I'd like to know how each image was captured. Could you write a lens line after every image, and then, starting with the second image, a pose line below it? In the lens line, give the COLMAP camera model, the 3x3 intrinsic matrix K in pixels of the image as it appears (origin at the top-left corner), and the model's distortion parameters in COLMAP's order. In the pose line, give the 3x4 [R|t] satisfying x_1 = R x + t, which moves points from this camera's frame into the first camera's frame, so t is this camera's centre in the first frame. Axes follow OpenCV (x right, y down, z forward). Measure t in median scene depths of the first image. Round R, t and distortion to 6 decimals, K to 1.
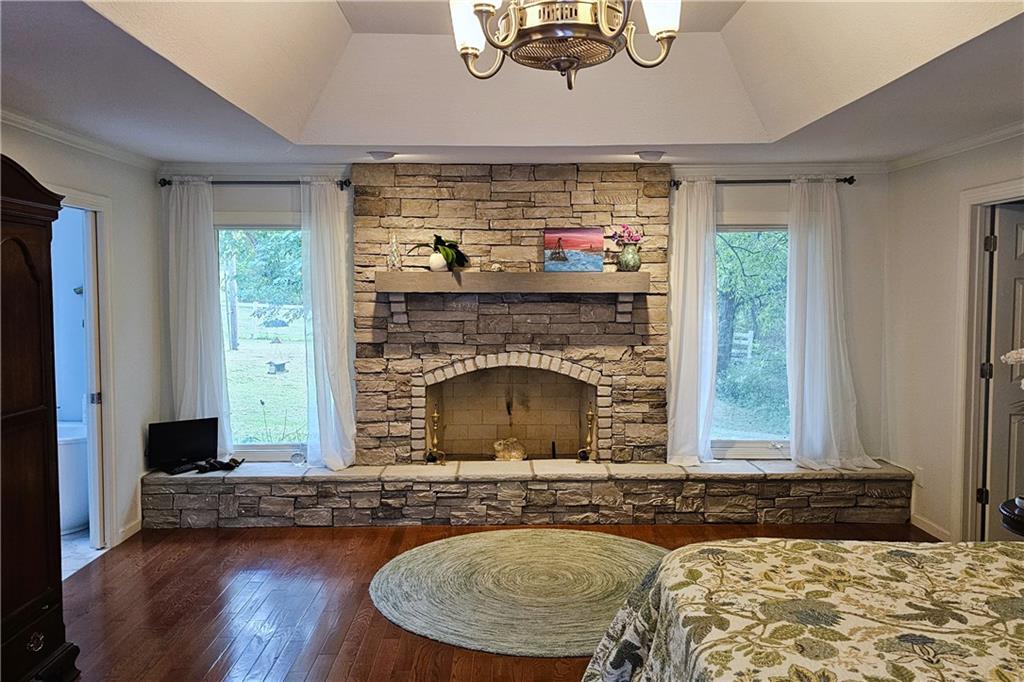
lens RADIAL K [[822.0, 0, 510.5], [0, 822.0, 335.6], [0, 0, 1]] dist [0.059062, -0.026857]
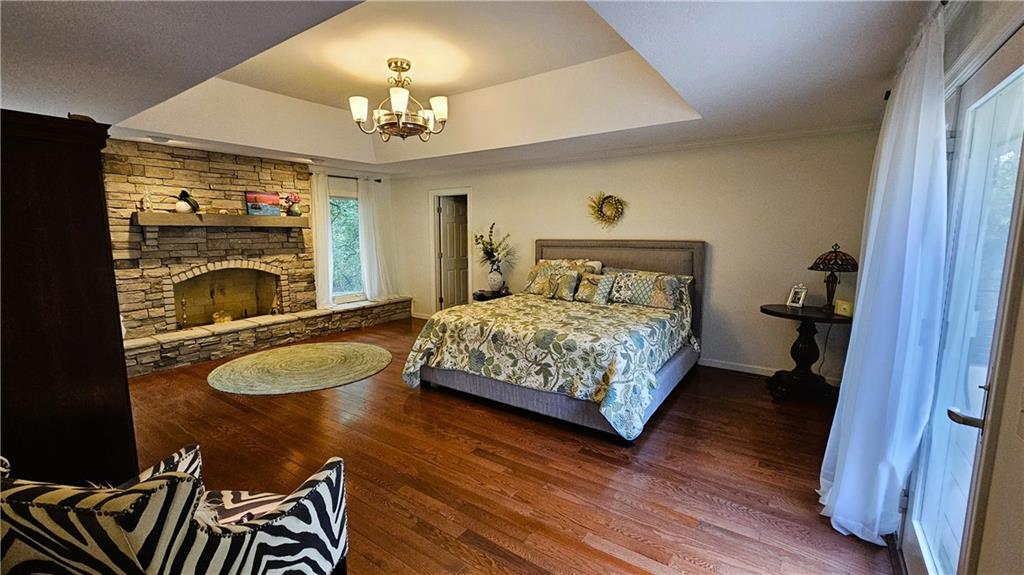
lens RADIAL K [[429.4, 0, 510.8], [0, 429.4, 289.4], [0, 0, 1]] dist [0.000434, 0.000334]
pose [[0.585251, -0.109300, 0.803452, -0.401790], [0.045062, 0.993726, 0.102360, 0.015367], [-0.809599, -0.023701, 0.586504, -0.042436]]
